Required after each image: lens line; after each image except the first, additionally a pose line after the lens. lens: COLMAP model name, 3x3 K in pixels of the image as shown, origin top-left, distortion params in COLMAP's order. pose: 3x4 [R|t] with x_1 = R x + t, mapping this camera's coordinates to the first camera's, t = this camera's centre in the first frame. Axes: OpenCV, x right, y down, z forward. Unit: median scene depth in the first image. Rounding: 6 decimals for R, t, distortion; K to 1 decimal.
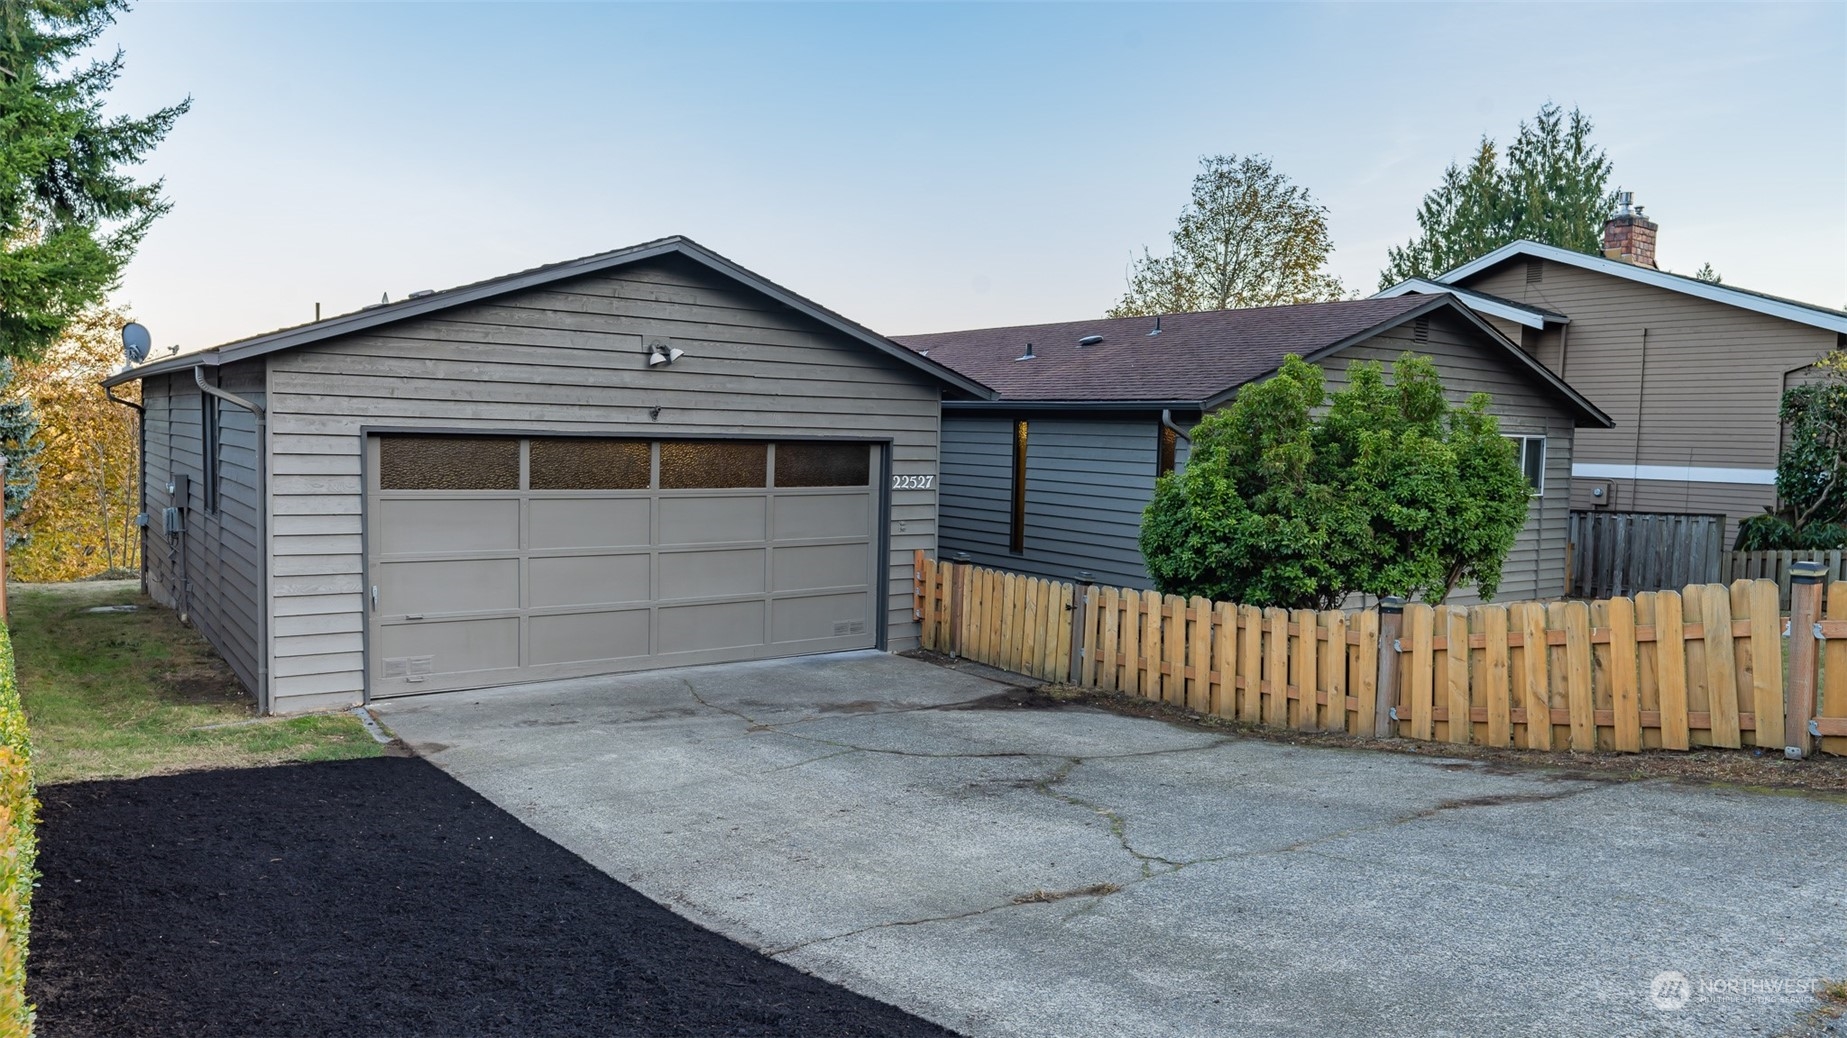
lens RADIAL K [[1242.2, 0, 923.5], [0, 1242.2, 519.0], [0, 0, 1]] dist [0.004223, 0.000460]
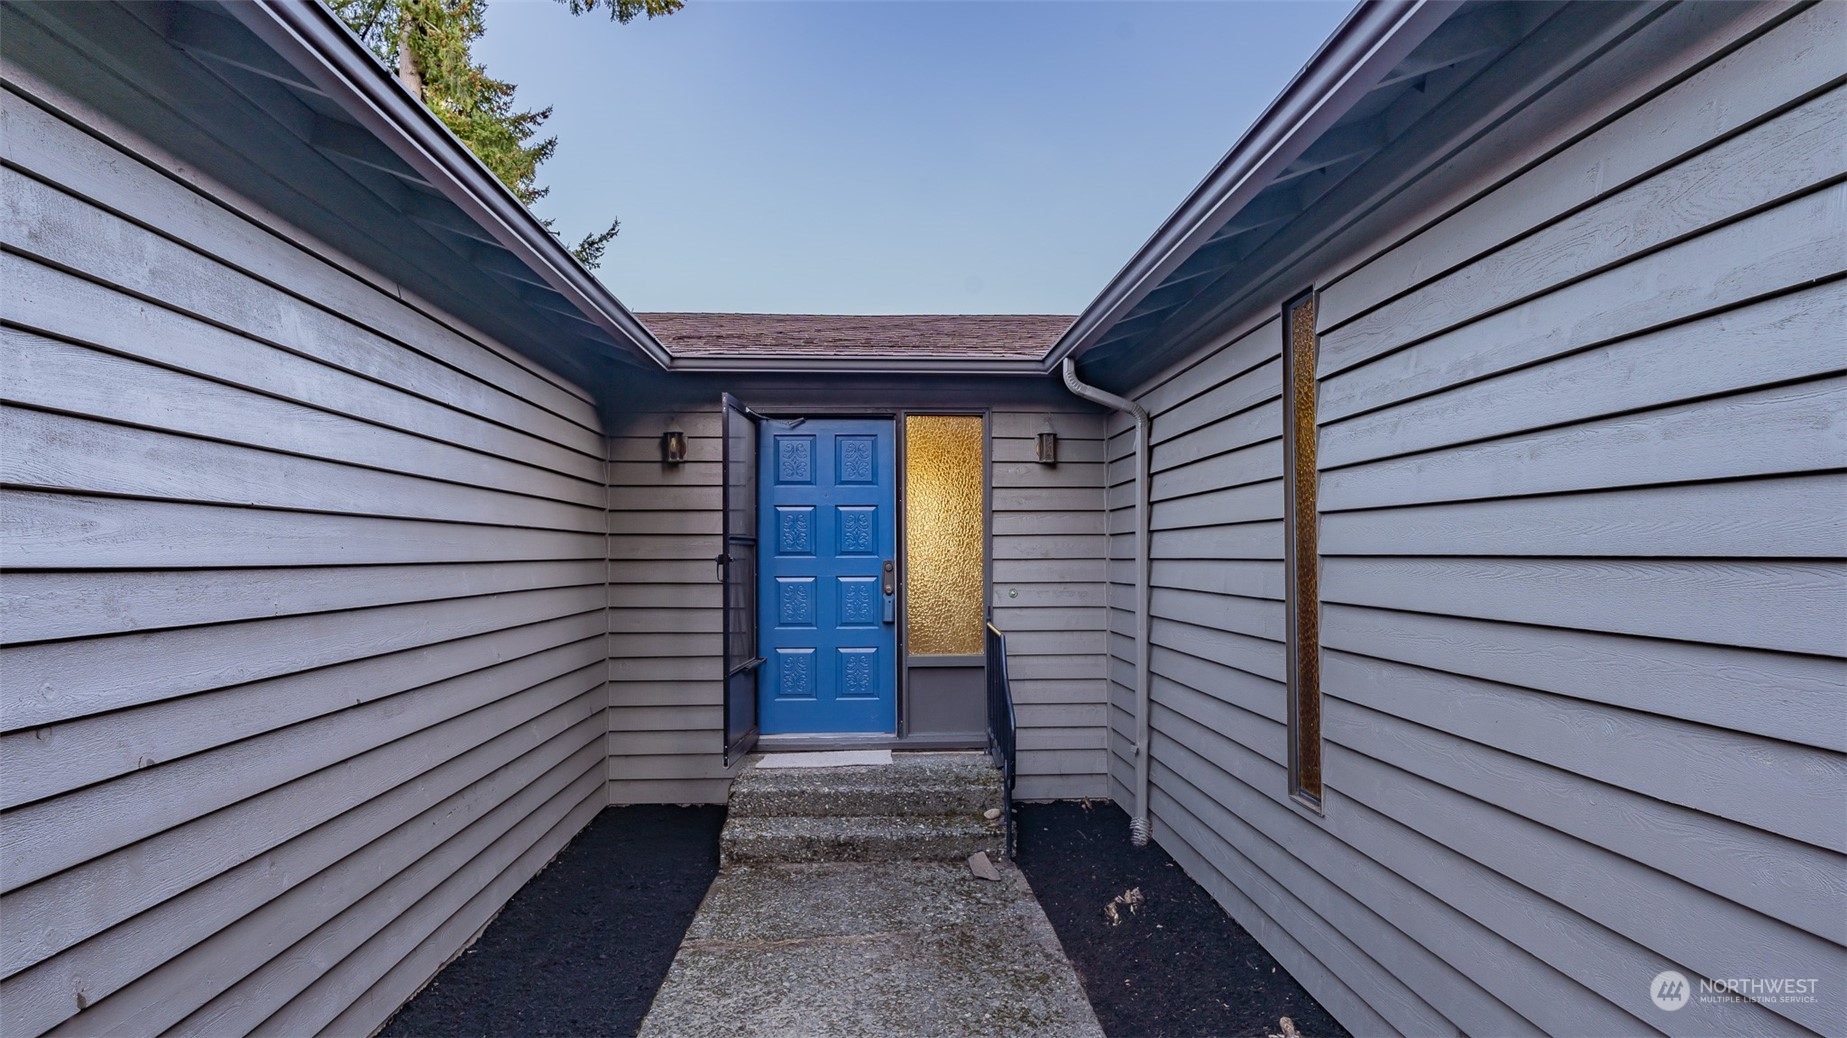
lens RADIAL K [[1038.1, 0, 923.5], [0, 1038.1, 519.0], [0, 0, 1]] dist [0.000253, 0.000040]
pose [[0.838108, -0.048903, -0.543307, 0.207519], [-0.014216, 0.993677, -0.111371, -0.009117], [0.545318, 0.101064, 0.832114, 1.243633]]
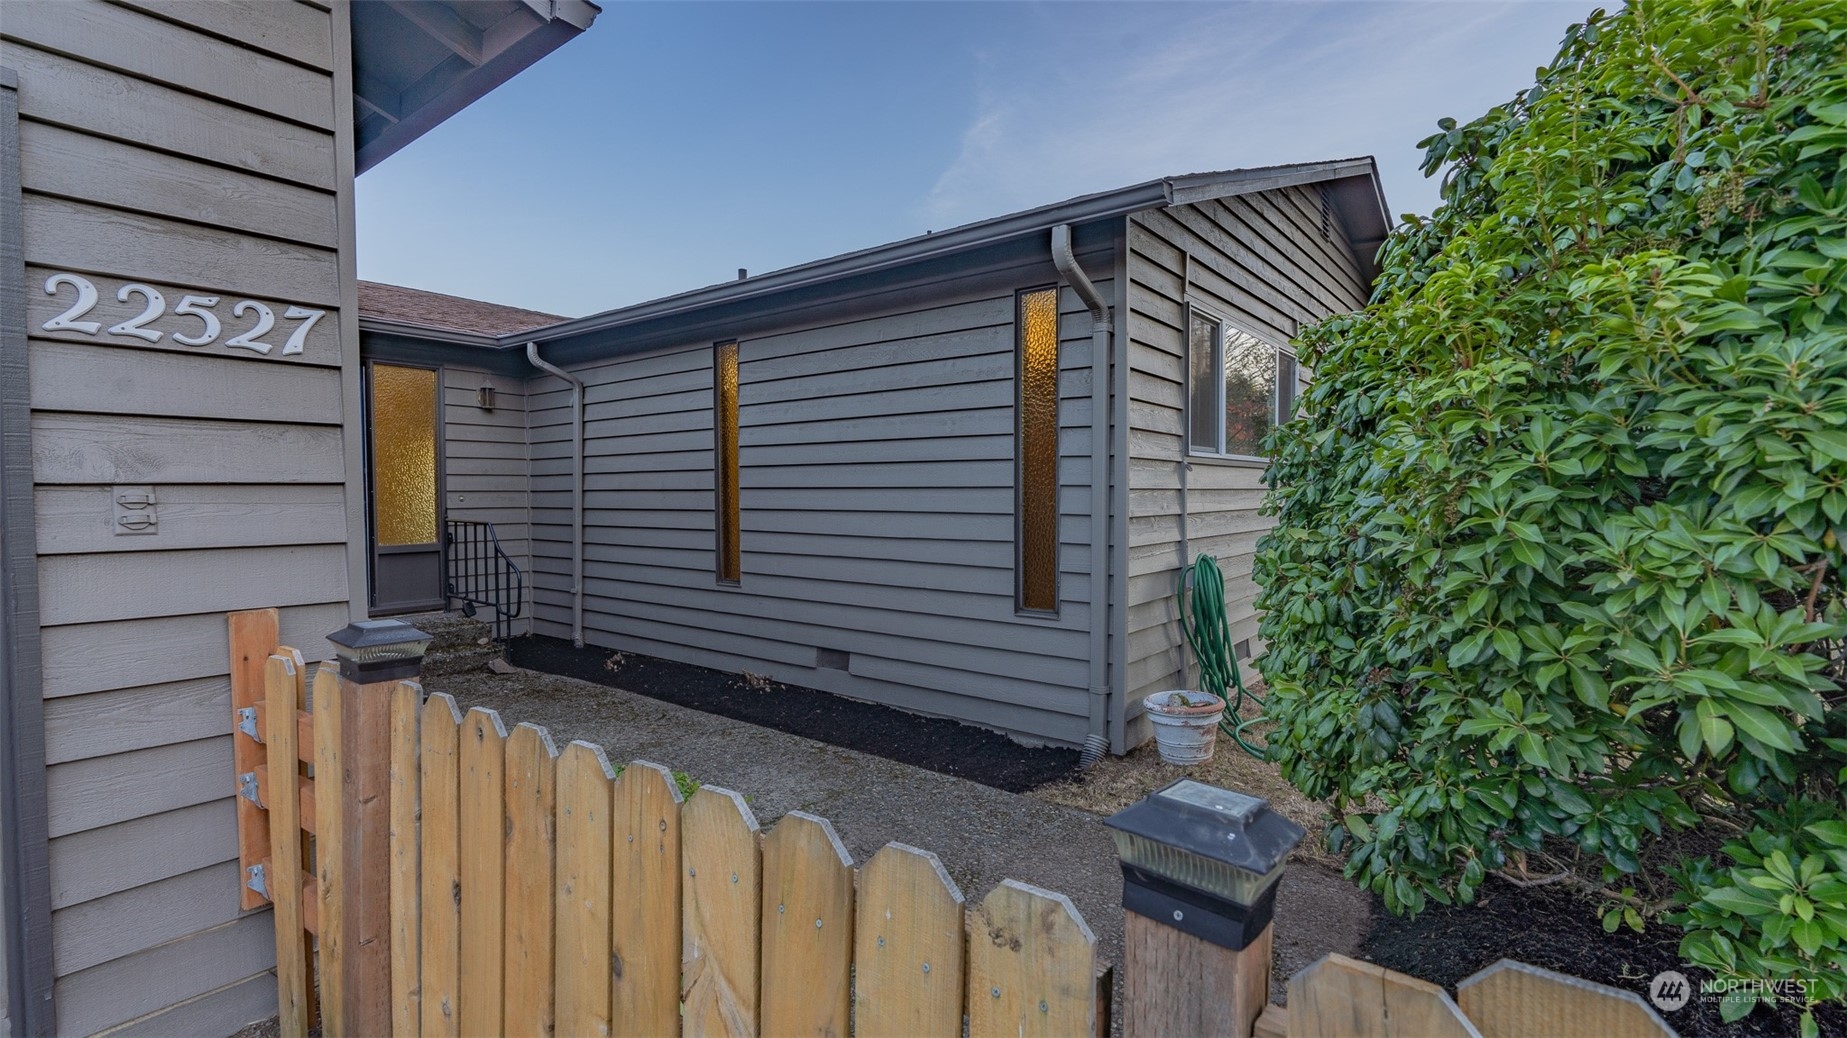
lens RADIAL K [[833.5, 0, 923.5], [0, 833.5, 519.0], [0, 0, 1]] dist [-0.000877, 0.000126]
pose [[0.961614, -0.039376, 0.271565, 0.095150], [0.049067, 0.998375, -0.028986, 0.022534], [-0.269982, 0.041198, 0.961984, 1.003843]]
